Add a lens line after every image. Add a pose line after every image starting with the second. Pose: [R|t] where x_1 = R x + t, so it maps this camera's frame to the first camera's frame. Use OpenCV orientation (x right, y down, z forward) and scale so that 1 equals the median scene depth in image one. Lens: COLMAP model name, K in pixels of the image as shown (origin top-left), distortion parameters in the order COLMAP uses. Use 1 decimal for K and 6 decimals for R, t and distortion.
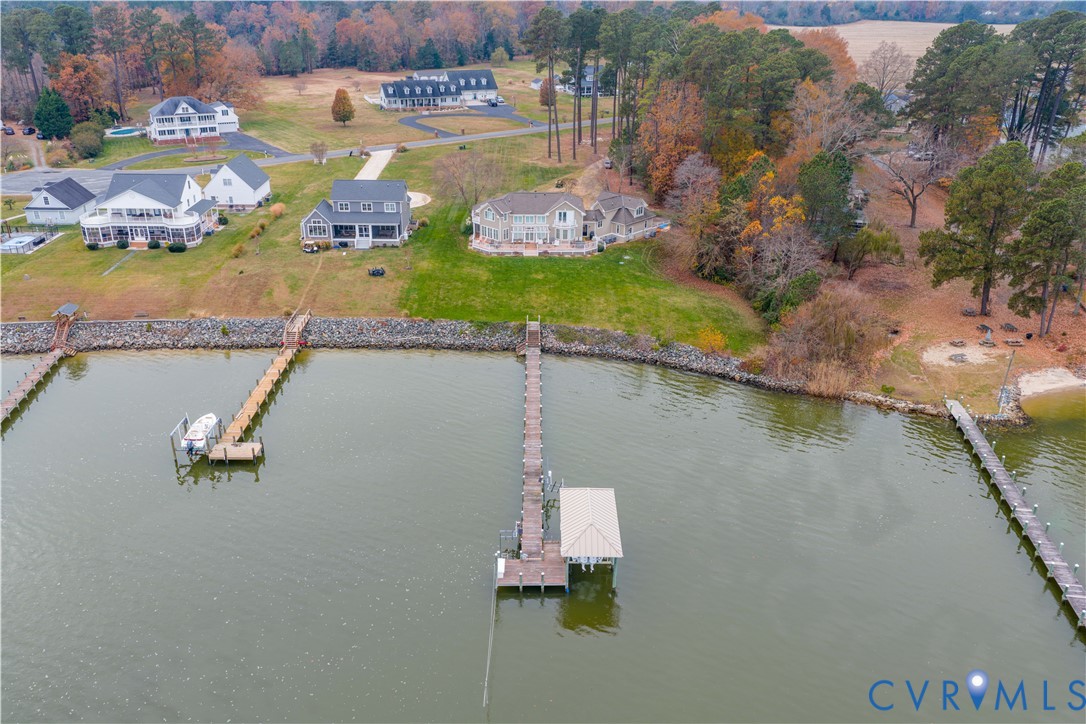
lens RADIAL K [[897.0, 0, 543.0], [0, 897.0, 362.0], [0, 0, 1]] dist [0.065836, -0.003626]
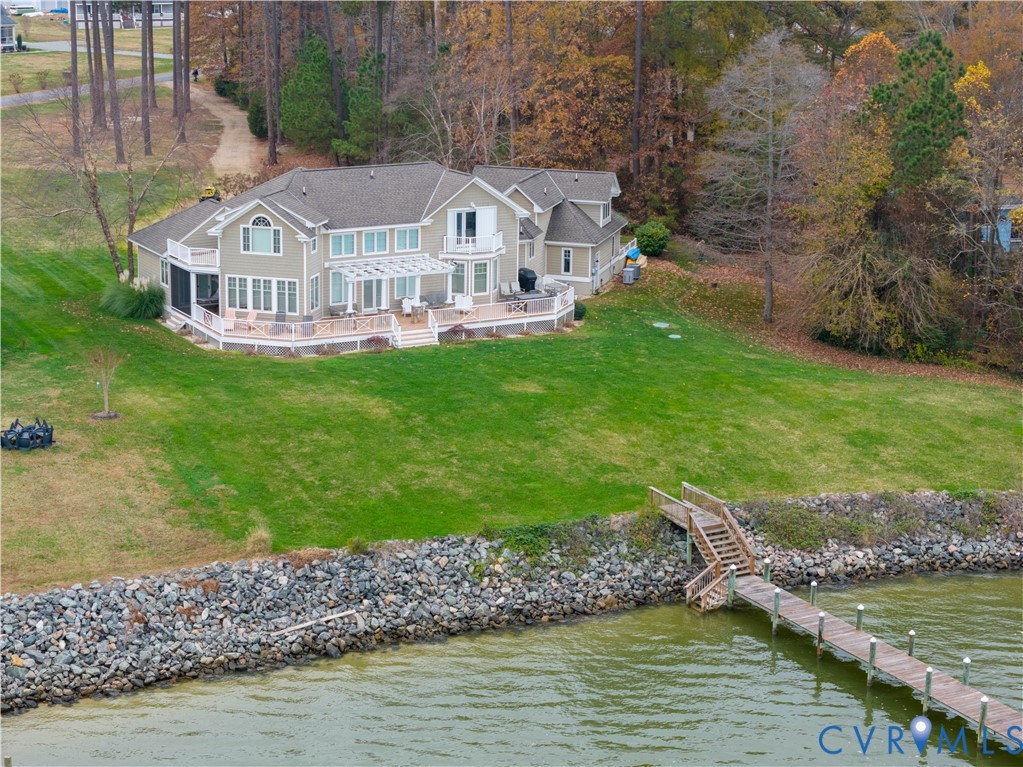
lens RADIAL K [[2035.1, 0, 511.5], [0, 2035.1, 383.5], [0, 0, 1]] dist [-0.213330, 0.246754]
pose [[0.885243, -0.109101, 0.452152, -0.320566], [0.185620, 0.974203, -0.128349, -0.005788], [-0.426485, 0.197549, 0.882658, 0.354596]]
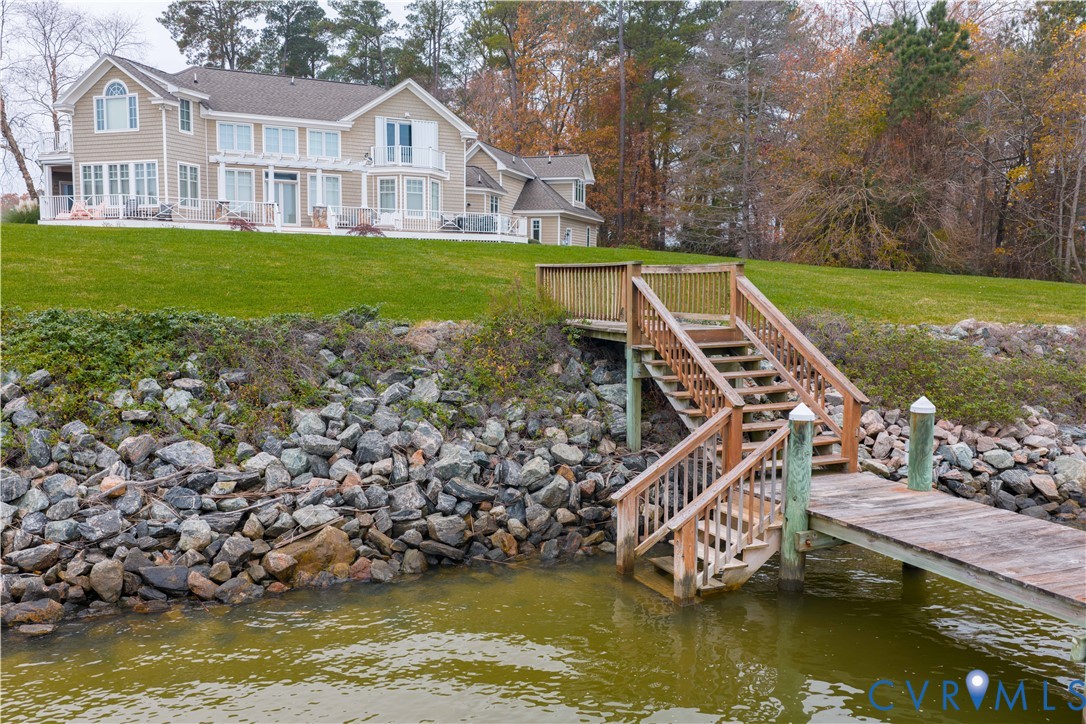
lens RADIAL K [[874.6, 0, 543.0], [0, 874.6, 362.0], [0, 0, 1]] dist [0.057598, -0.085466]
pose [[0.911327, -0.036850, 0.410031, -0.056373], [0.167605, 0.942919, -0.287773, -0.005949], [-0.376022, 0.330978, 0.865483, 0.791032]]
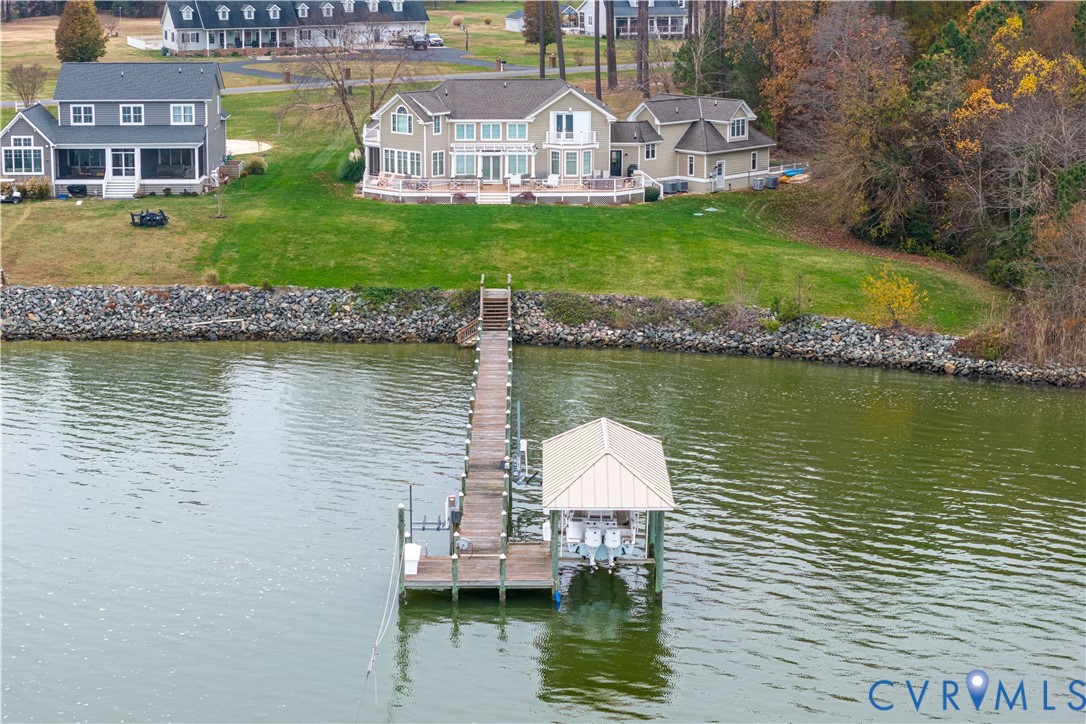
lens RADIAL K [[2263.7, 0, 543.0], [0, 2263.7, 362.0], [0, 0, 1]] dist [-0.226086, 0.458550]
pose [[0.999981, -0.006163, -0.000594, 0.011180], [0.005890, 0.976431, -0.215752, 0.203320], [0.001910, 0.215744, 0.976448, -0.074926]]
